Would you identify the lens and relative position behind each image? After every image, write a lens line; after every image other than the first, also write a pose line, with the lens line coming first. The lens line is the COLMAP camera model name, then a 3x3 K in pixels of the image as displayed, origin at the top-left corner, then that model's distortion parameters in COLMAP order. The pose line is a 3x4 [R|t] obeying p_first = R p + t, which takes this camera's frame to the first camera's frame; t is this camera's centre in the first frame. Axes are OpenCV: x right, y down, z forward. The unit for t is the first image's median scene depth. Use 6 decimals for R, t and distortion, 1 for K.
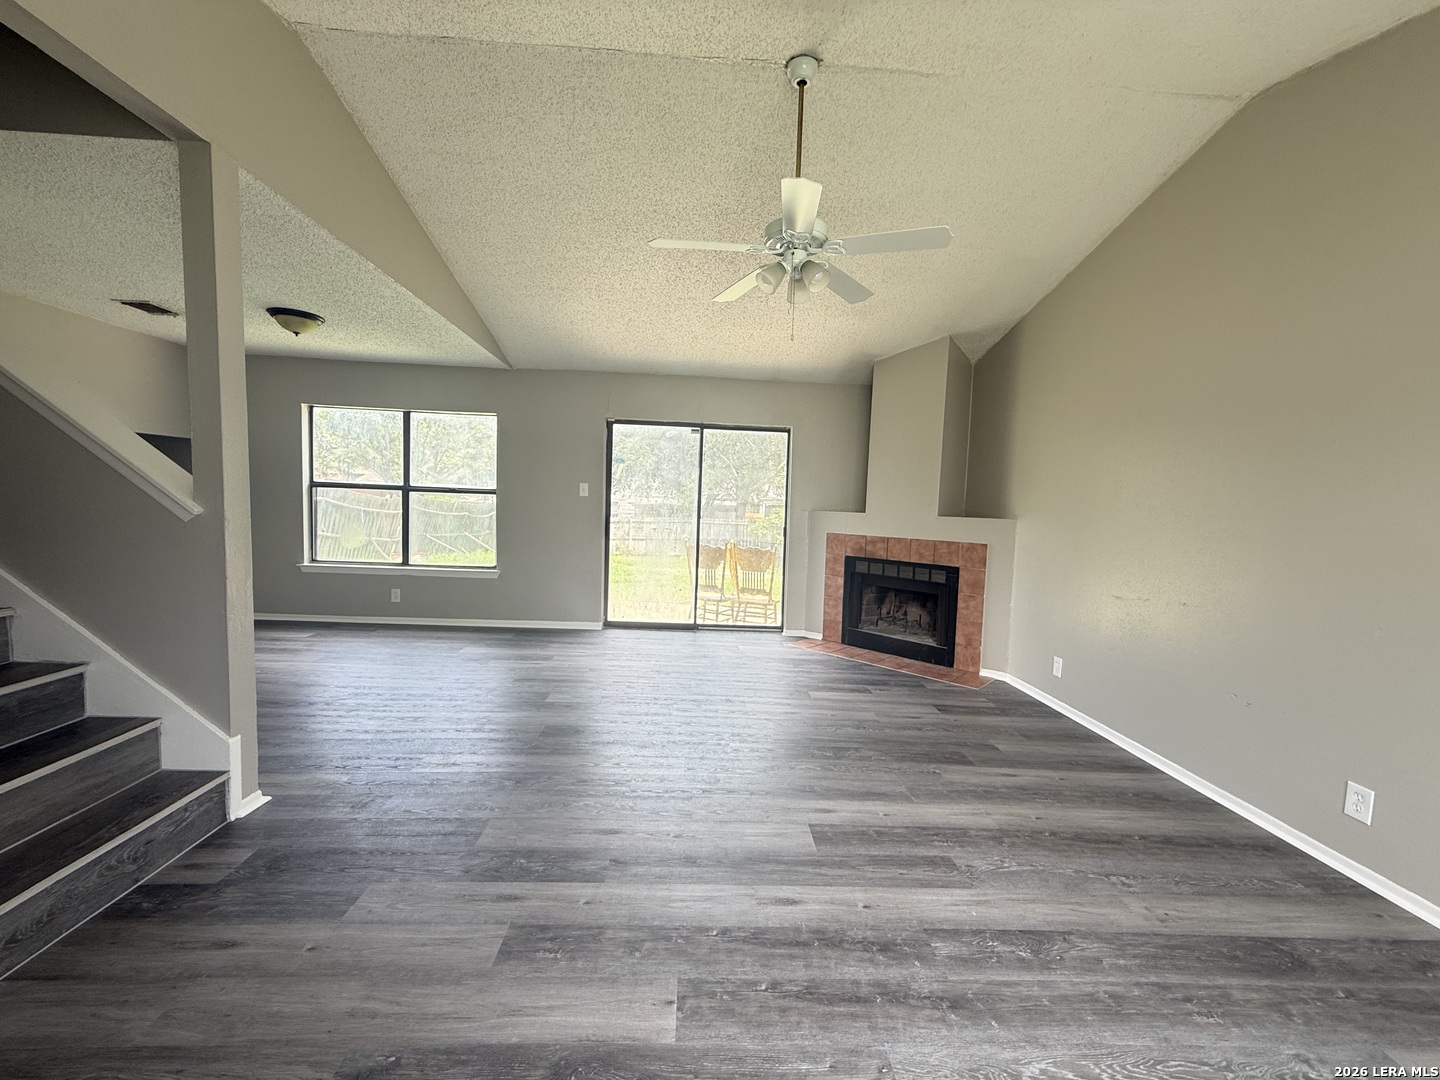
lens RADIAL K [[576.1, 0, 715.1], [0, 576.1, 542.1], [0, 0, 1]] dist [0.000049, 0.000106]
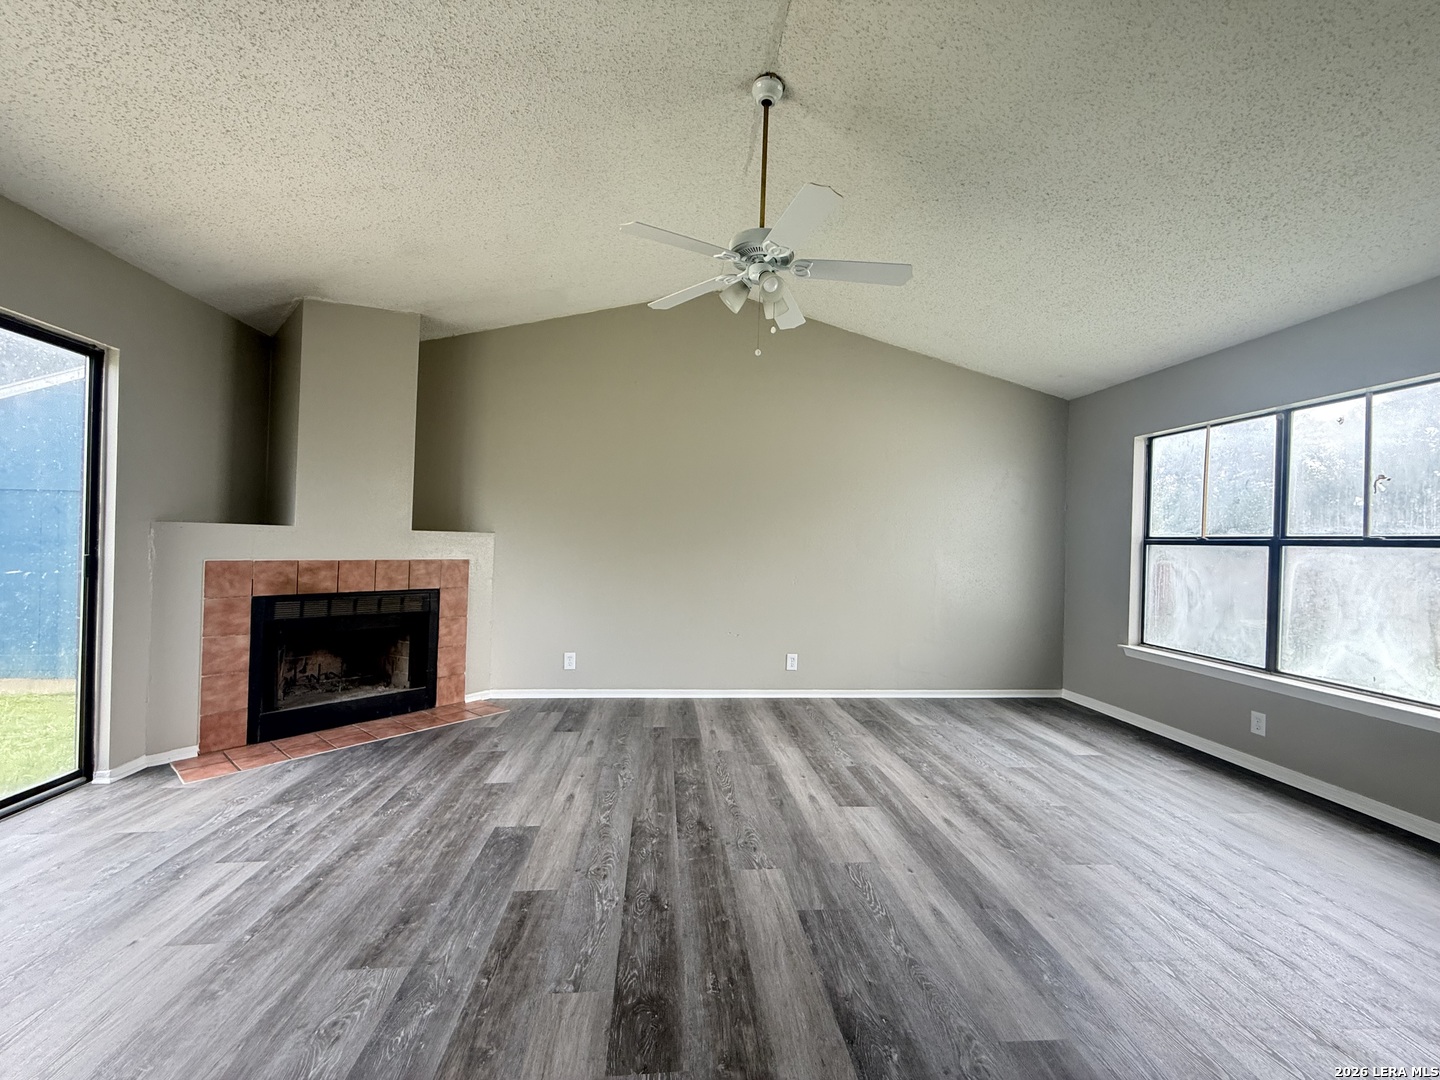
lens RADIAL K [[576.1, 0, 715.1], [0, 576.1, 542.1], [0, 0, 1]] dist [0.000049, 0.000106]
pose [[-0.061344, -0.033714, 0.997547, -0.464393], [0.039150, 0.998579, 0.036157, -0.042002], [-0.997349, 0.041272, -0.059937, 0.634904]]
